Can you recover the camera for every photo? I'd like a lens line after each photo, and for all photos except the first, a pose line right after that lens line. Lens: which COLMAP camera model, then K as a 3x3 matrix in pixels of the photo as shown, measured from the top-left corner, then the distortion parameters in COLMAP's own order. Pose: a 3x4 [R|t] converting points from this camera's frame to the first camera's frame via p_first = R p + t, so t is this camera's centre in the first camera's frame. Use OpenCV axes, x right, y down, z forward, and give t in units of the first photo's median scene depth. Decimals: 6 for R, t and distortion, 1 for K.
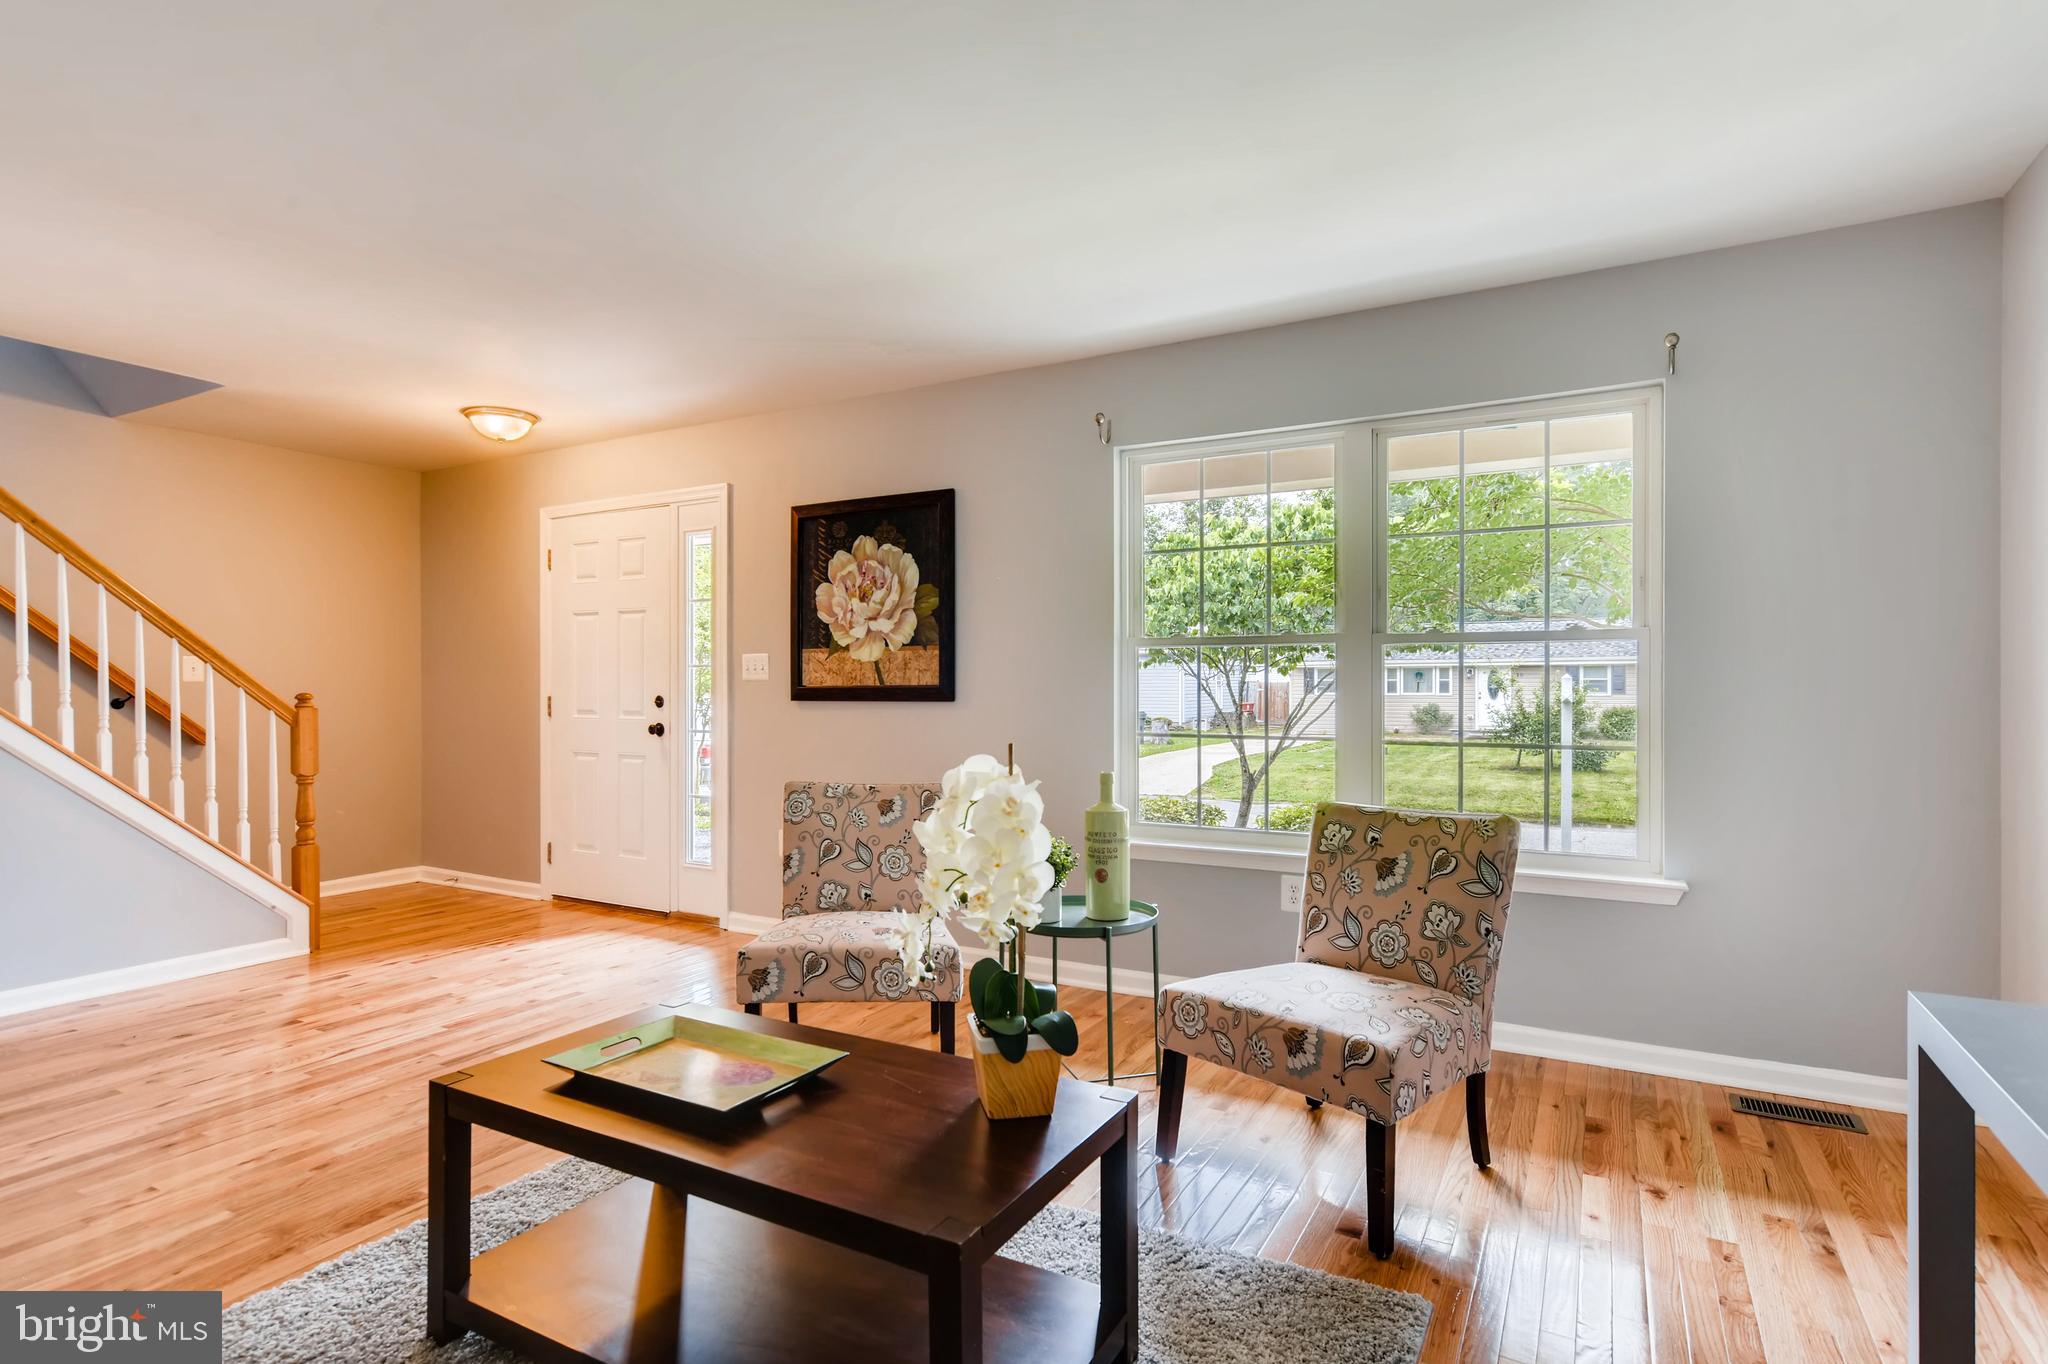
lens RADIAL K [[1068.5, 0, 1024.0], [0, 1068.5, 682.0], [0, 0, 1]] dist [-0.007298, 0.000770]
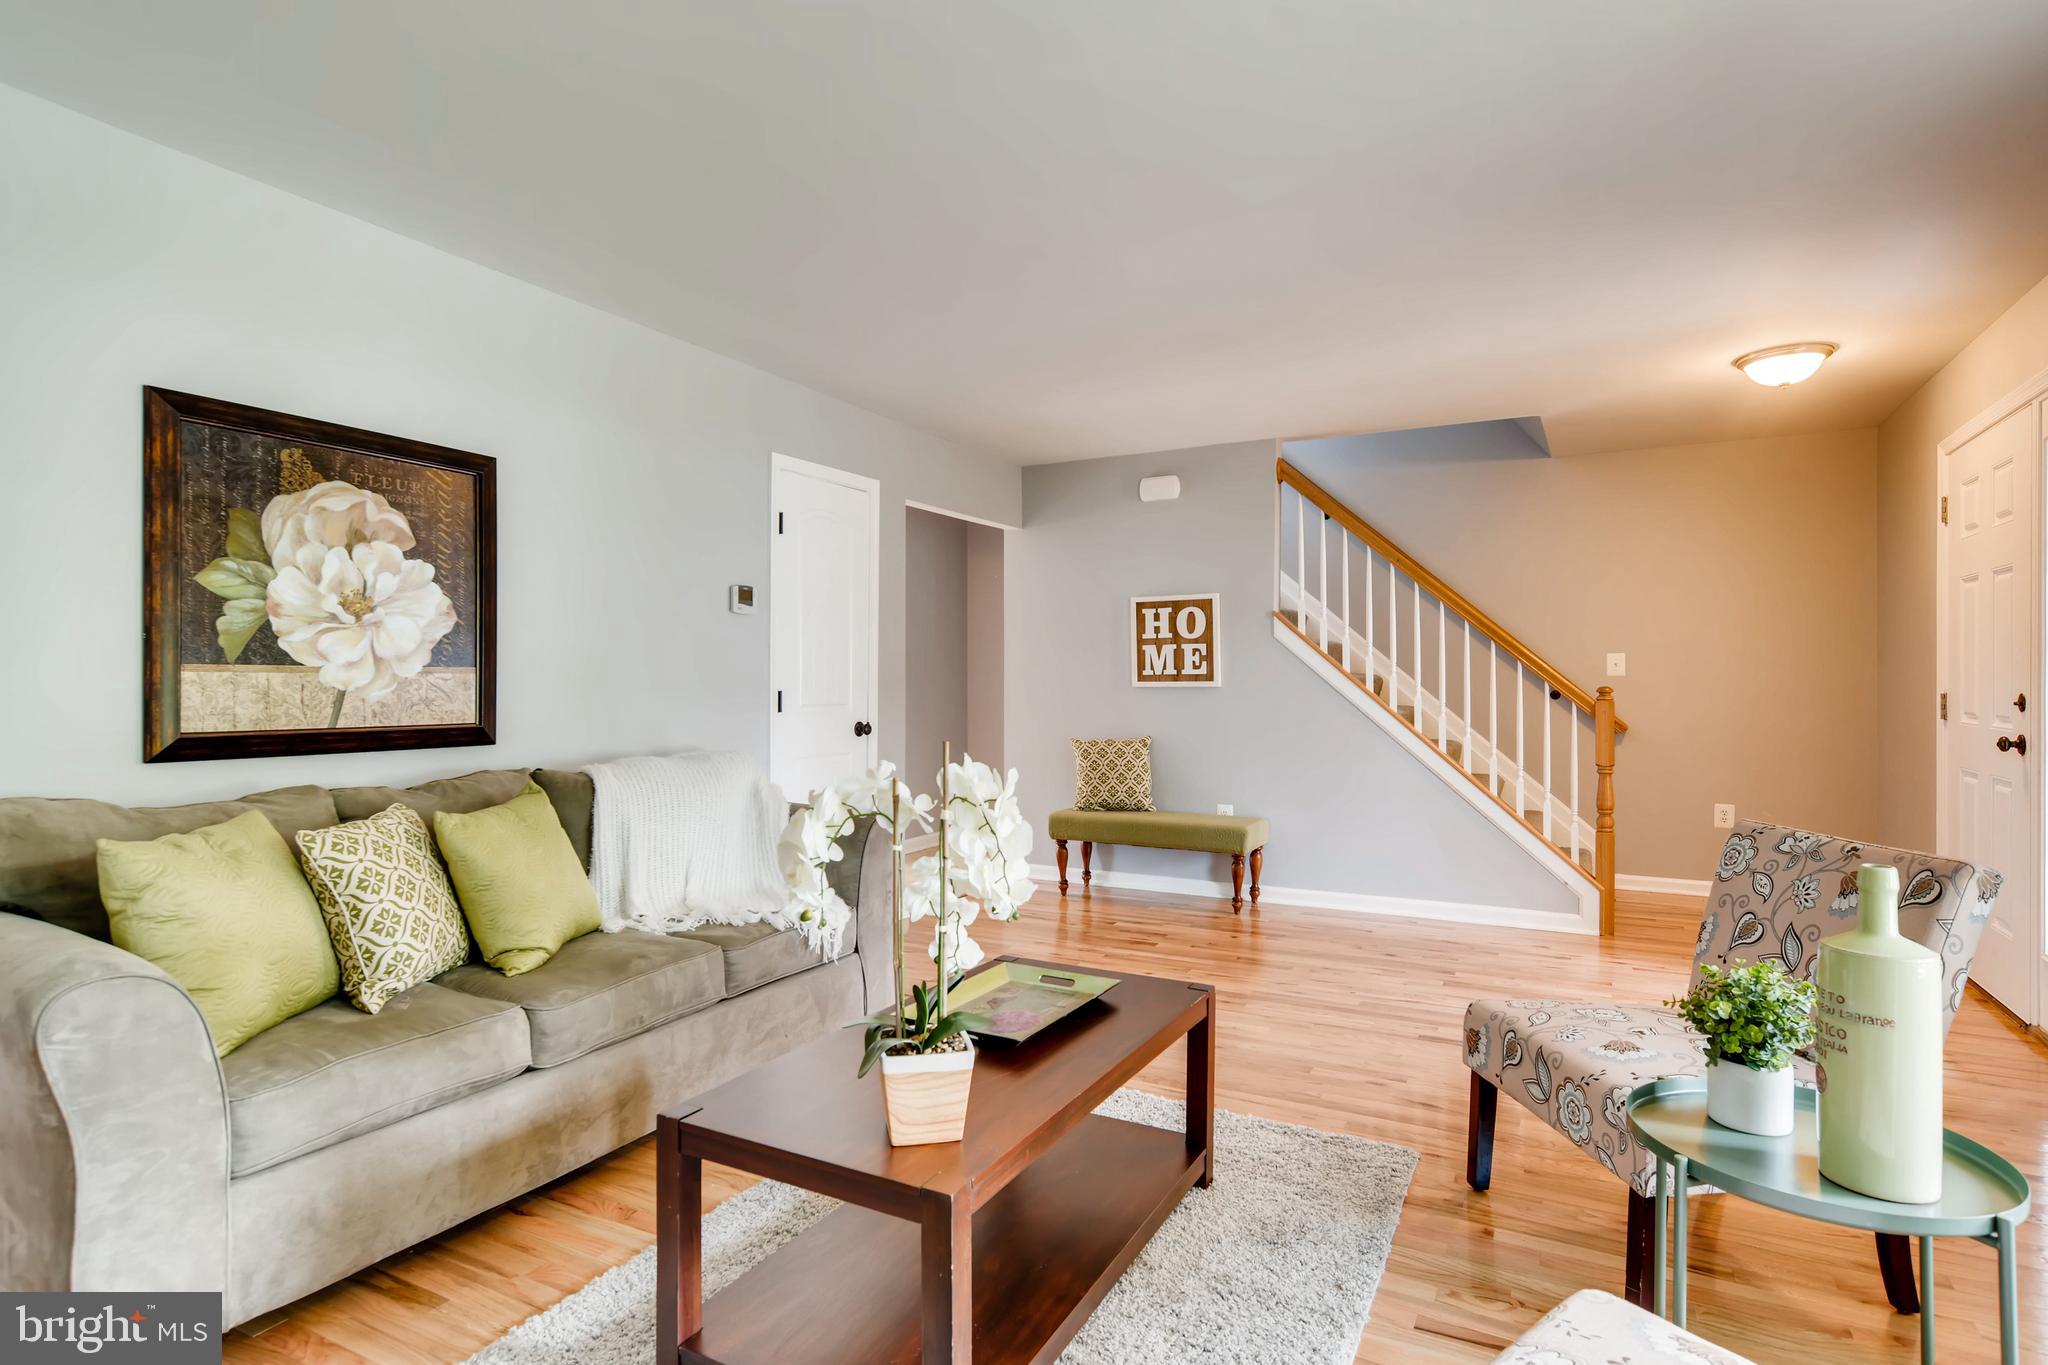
lens RADIAL K [[1068.5, 0, 1024.0], [0, 1068.5, 682.5], [0, 0, 1]] dist [-0.007298, 0.000770]
pose [[-0.005222, 0.002867, -0.999982, 0.466824], [0.004083, 0.999988, 0.002846, 0.001679], [0.999978, -0.004068, -0.005234, 0.549244]]
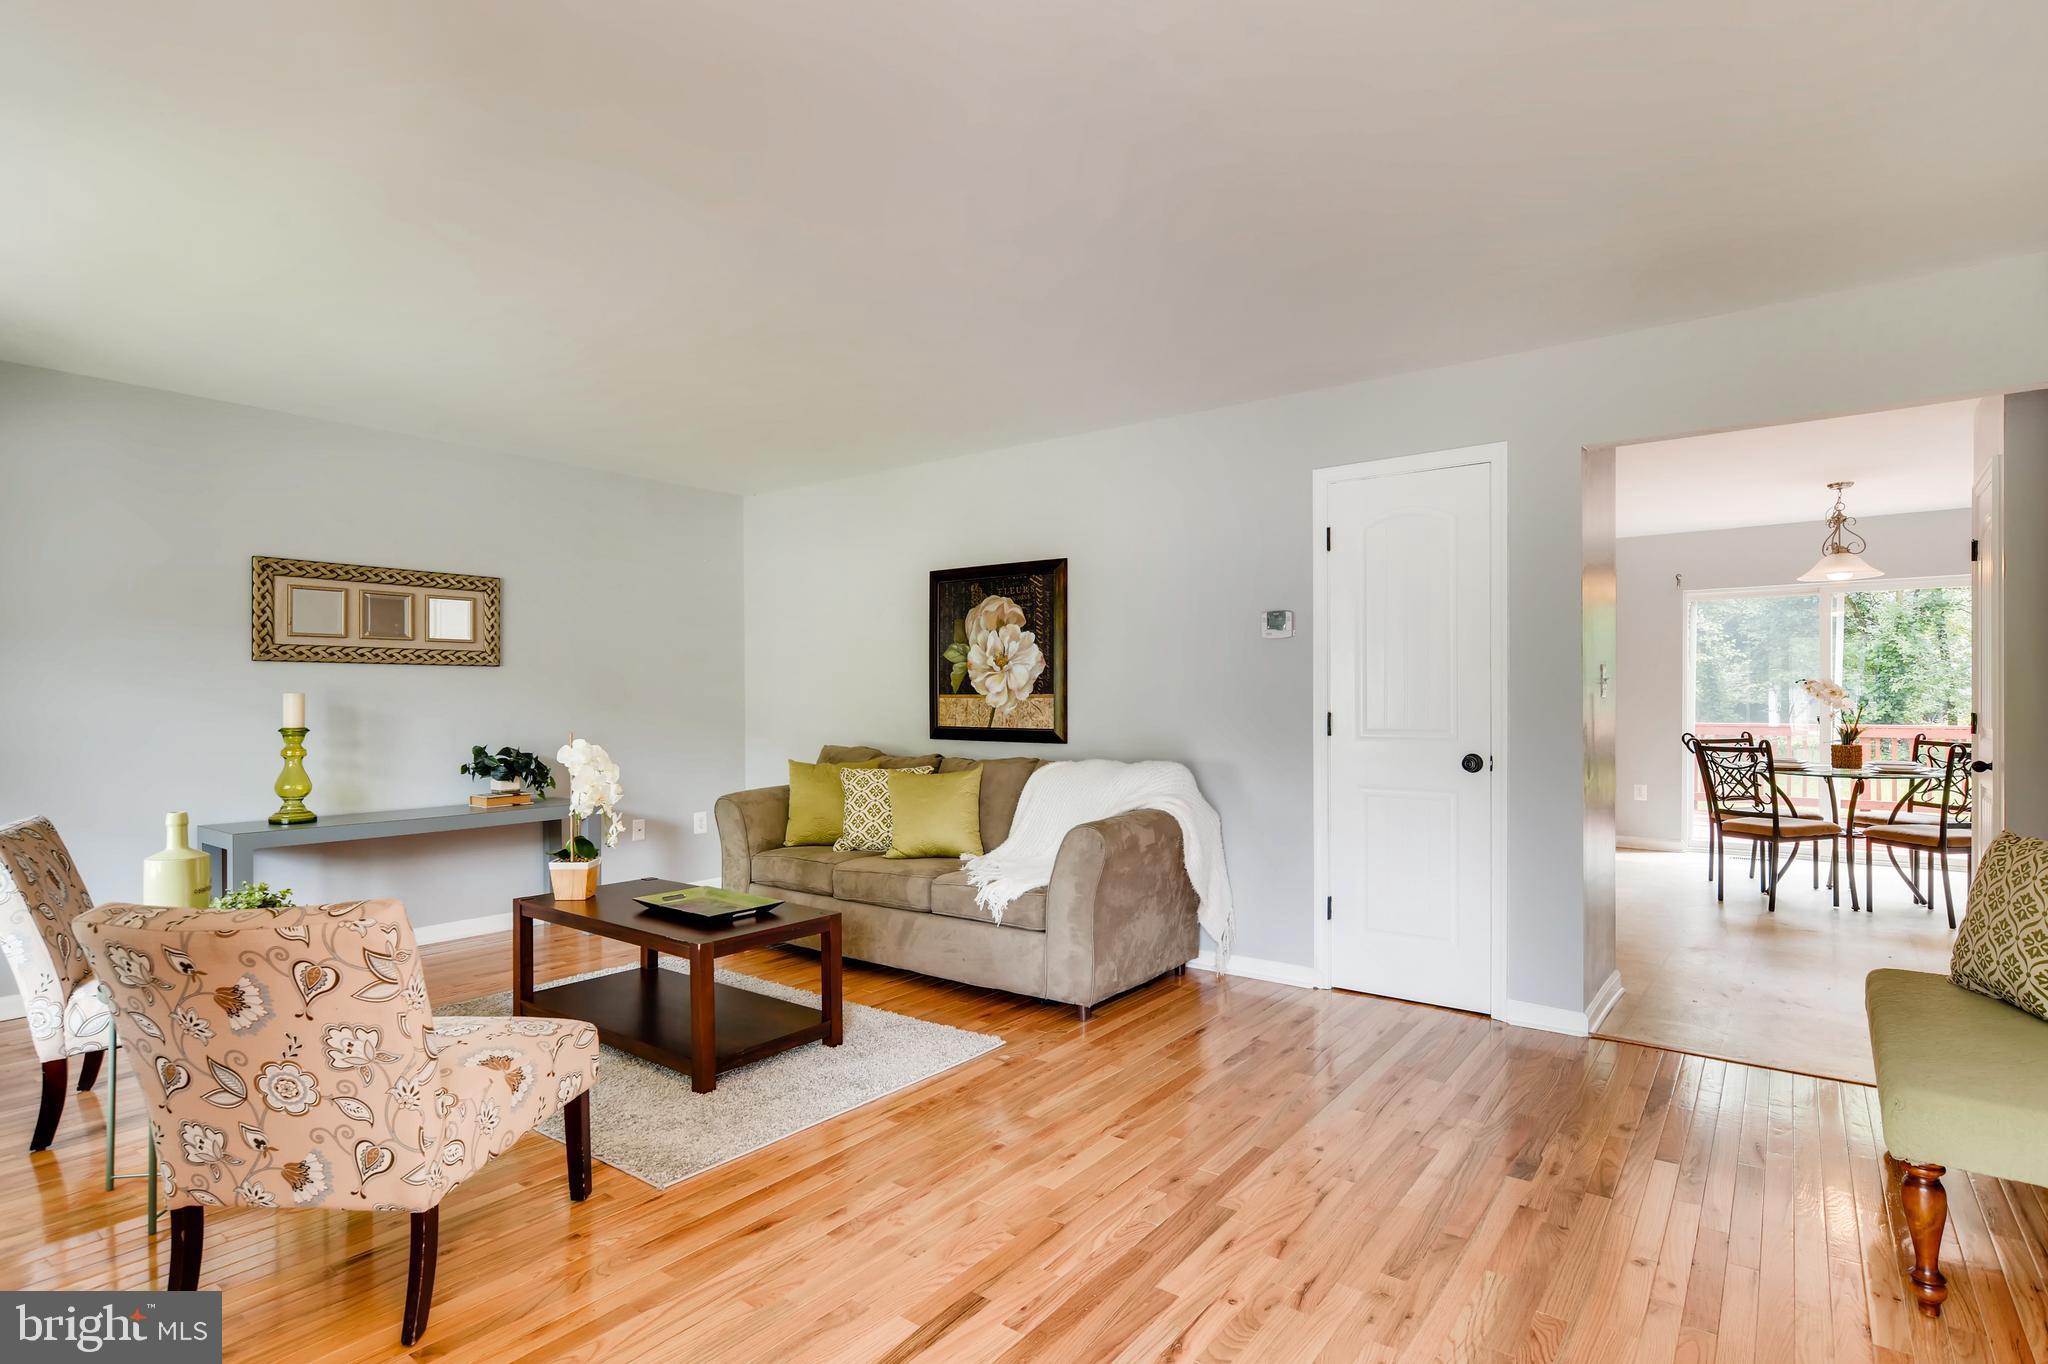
lens RADIAL K [[997.9, 0, 962.2], [0, 997.9, 685.9], [0, 0, 1]] dist [0.003246, 0.001242]
pose [[-0.983083, 0.009347, 0.182924, -0.583177], [0.007197, 0.999897, -0.012412, -0.005832], [-0.183021, -0.010886, -0.983049, 1.442906]]
